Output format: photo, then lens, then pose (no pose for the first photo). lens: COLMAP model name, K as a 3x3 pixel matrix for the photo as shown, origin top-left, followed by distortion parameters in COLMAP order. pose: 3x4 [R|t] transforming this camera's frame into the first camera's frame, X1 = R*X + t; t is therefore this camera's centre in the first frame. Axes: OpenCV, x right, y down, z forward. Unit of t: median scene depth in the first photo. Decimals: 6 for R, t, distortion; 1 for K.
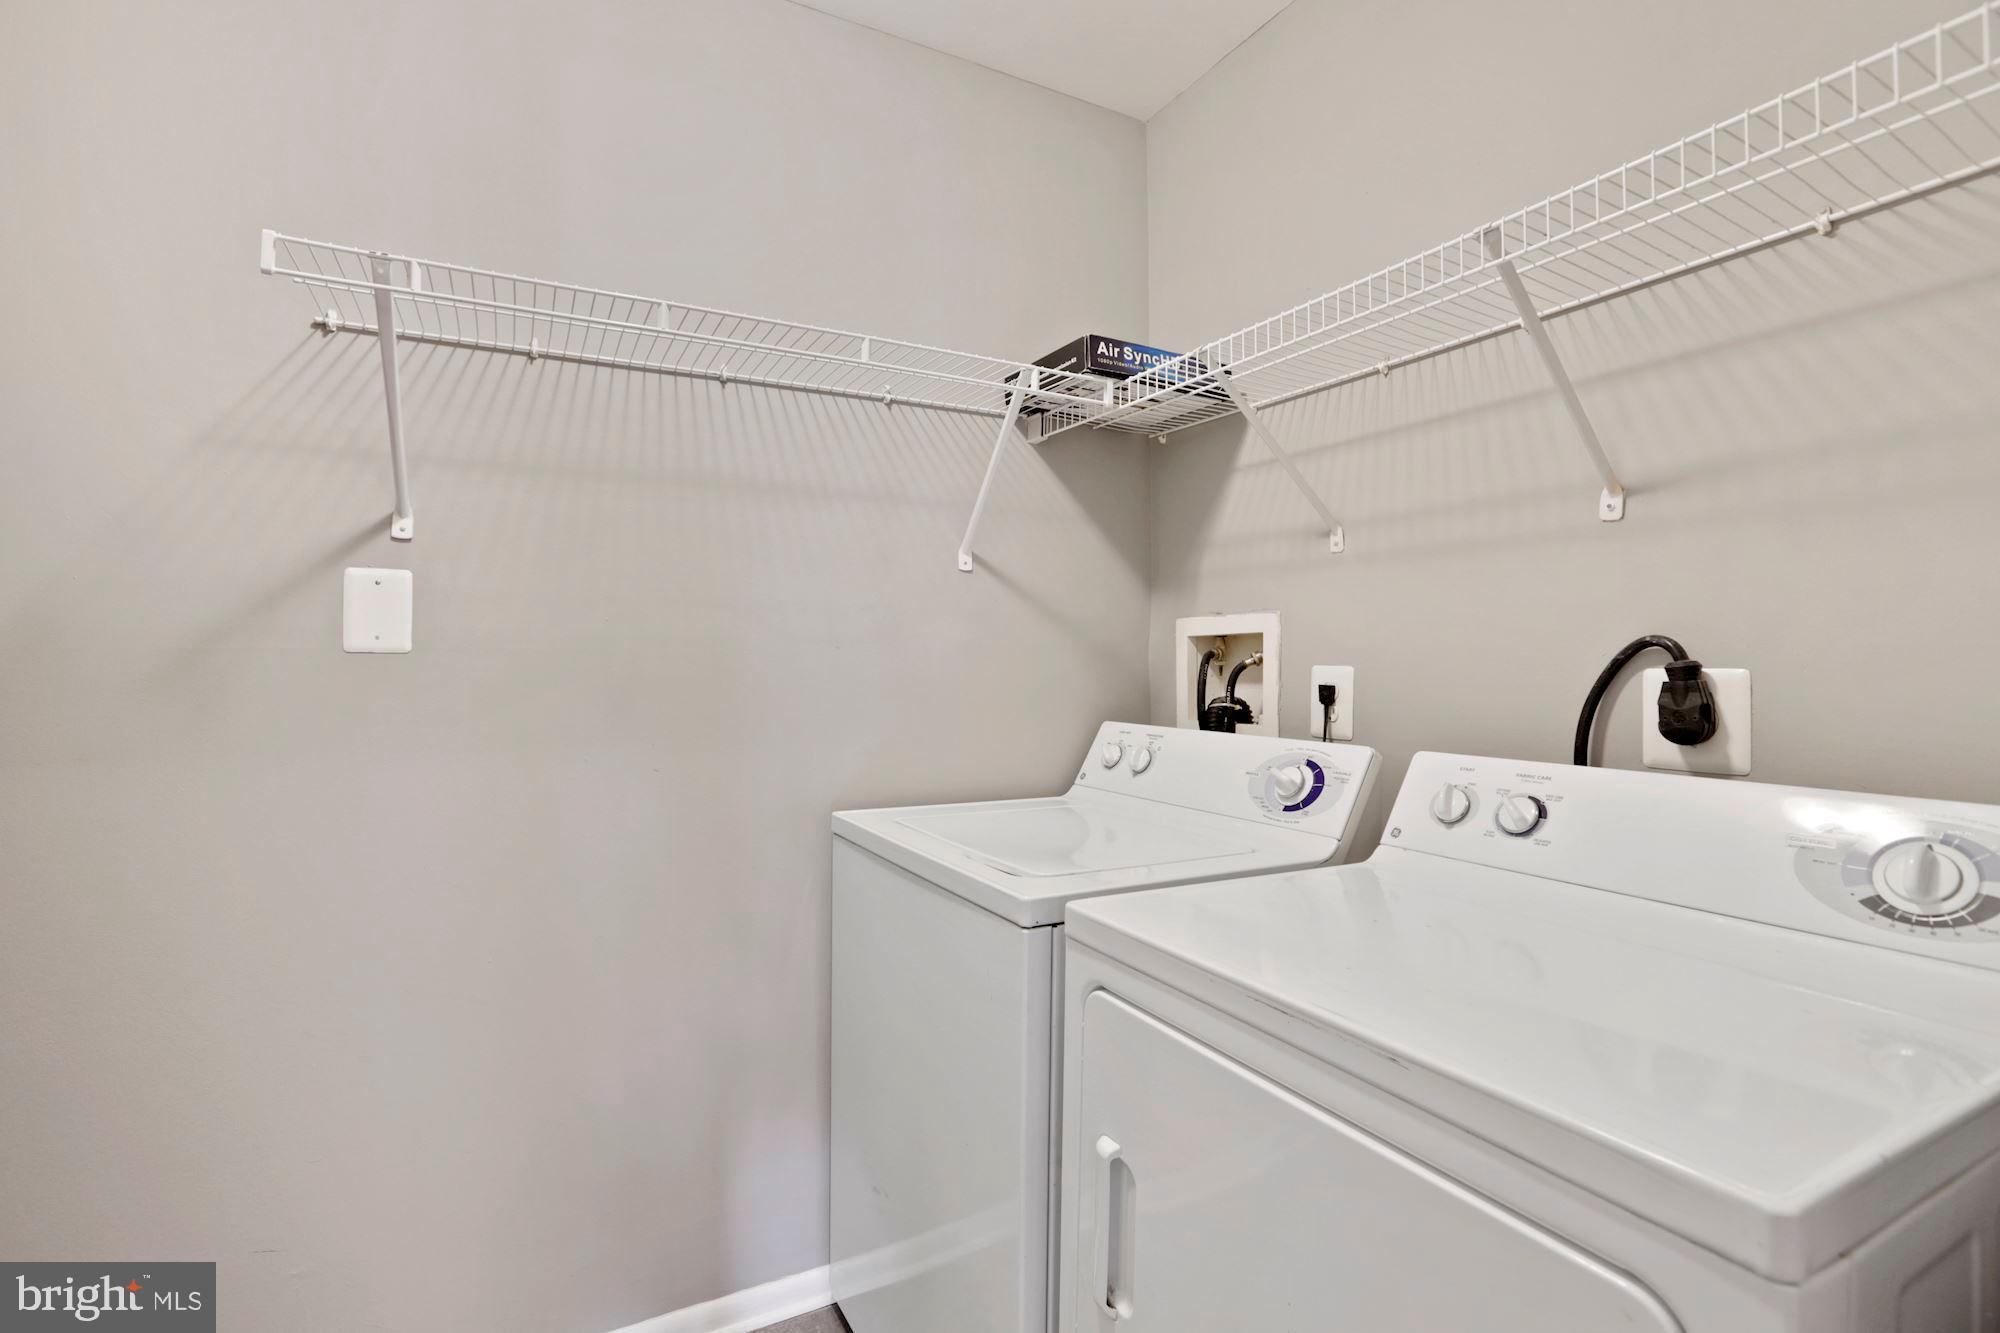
lens RADIAL K [[947.3, 0, 998.1], [0, 947.3, 661.8], [0, 0, 1]] dist [-0.014149, 0.012626]
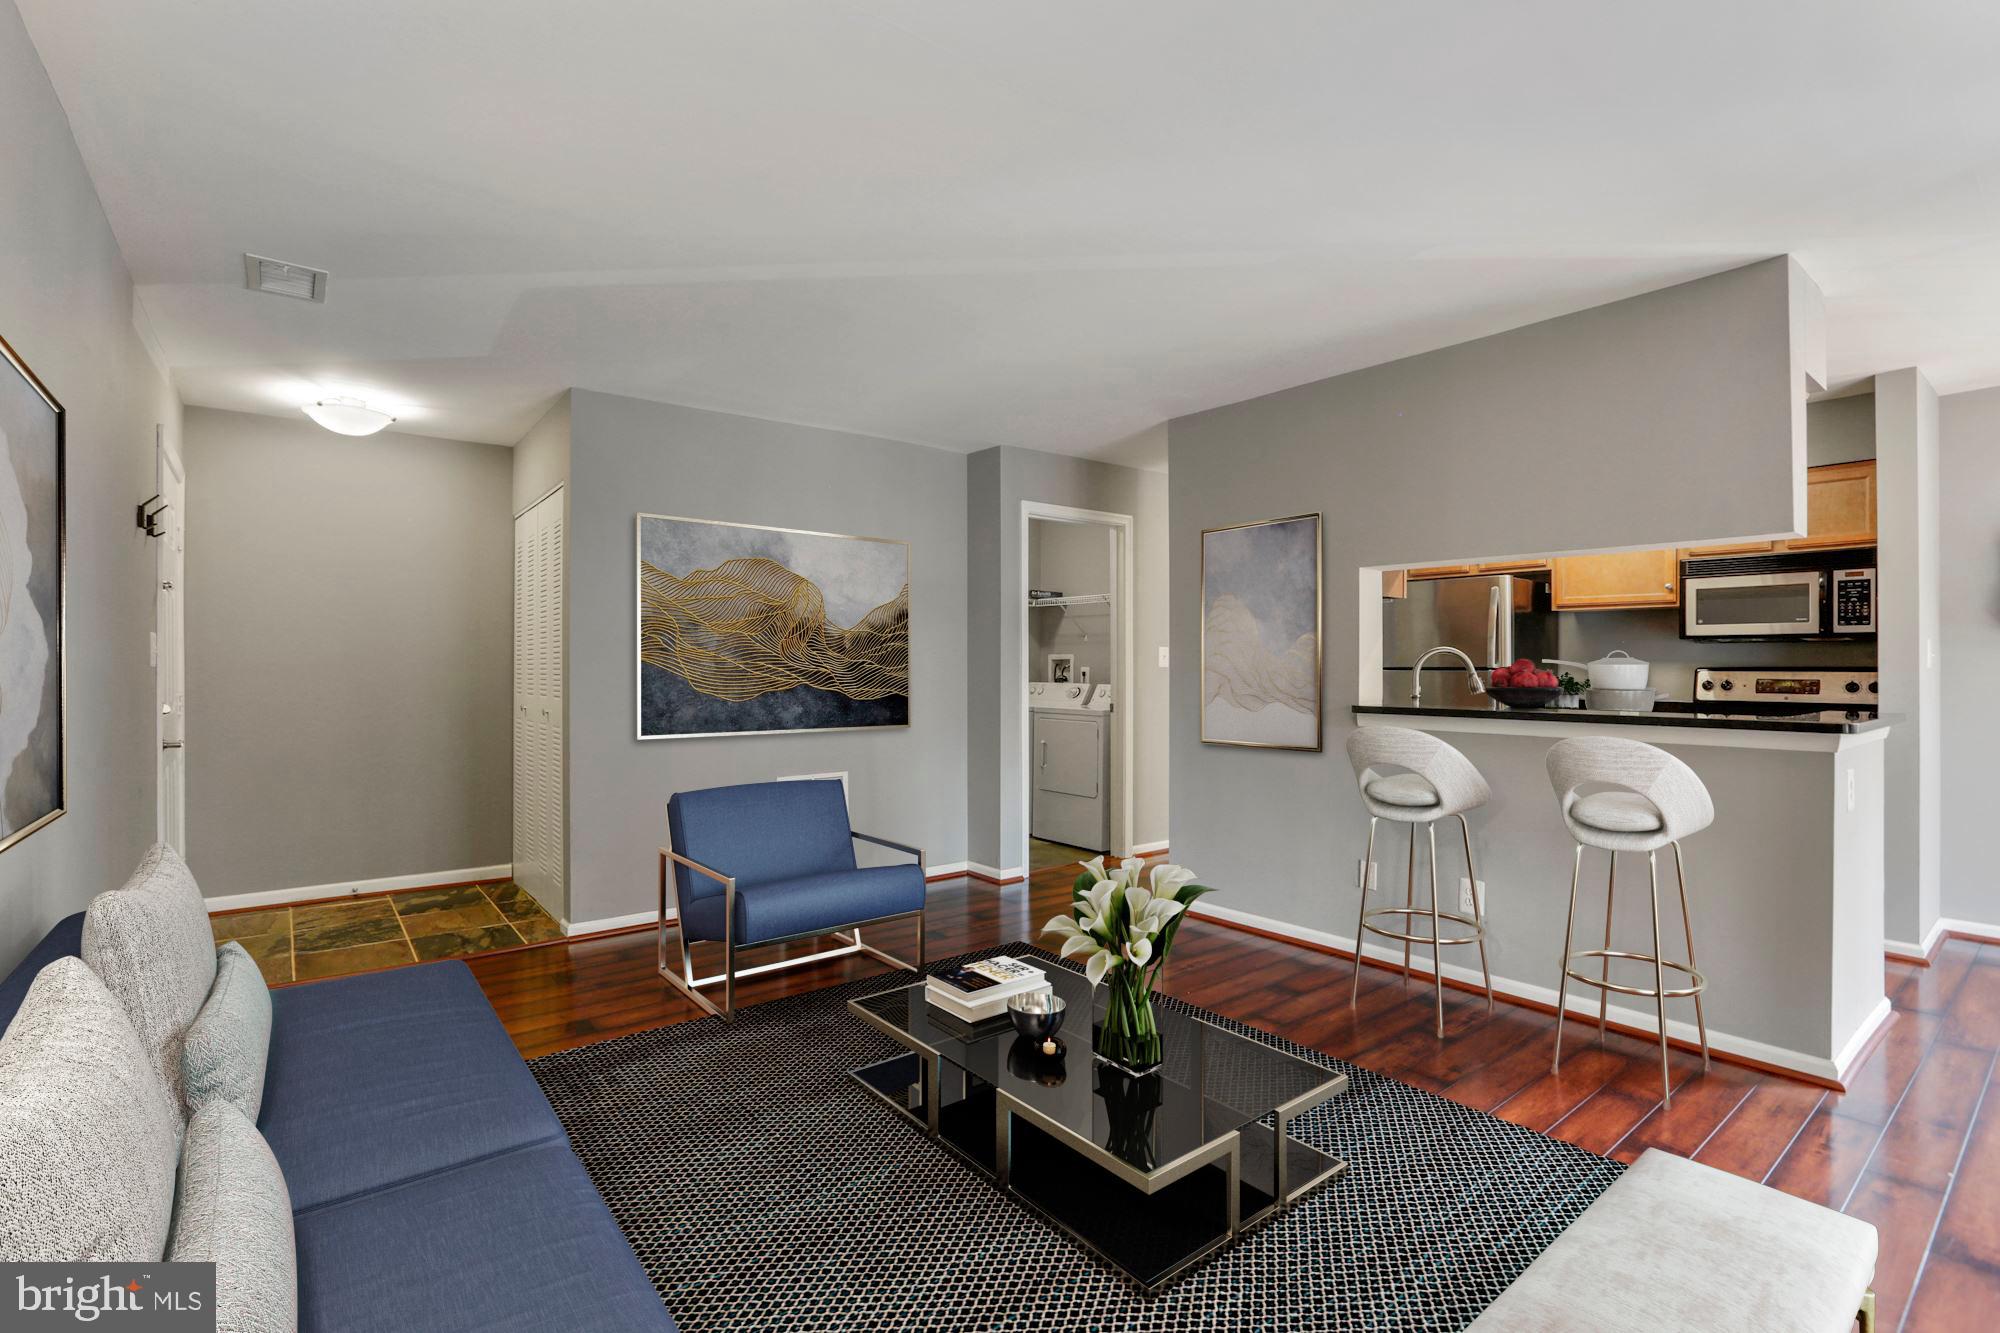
lens RADIAL K [[947.3, 0, 998.9], [0, 947.3, 658.6], [0, 0, 1]] dist [-0.014149, 0.012626]
pose [[0.987287, -0.004313, 0.158887, -0.685562], [0.006955, 0.999847, -0.016074, 0.030074], [-0.158793, 0.016975, 0.987166, -3.041159]]
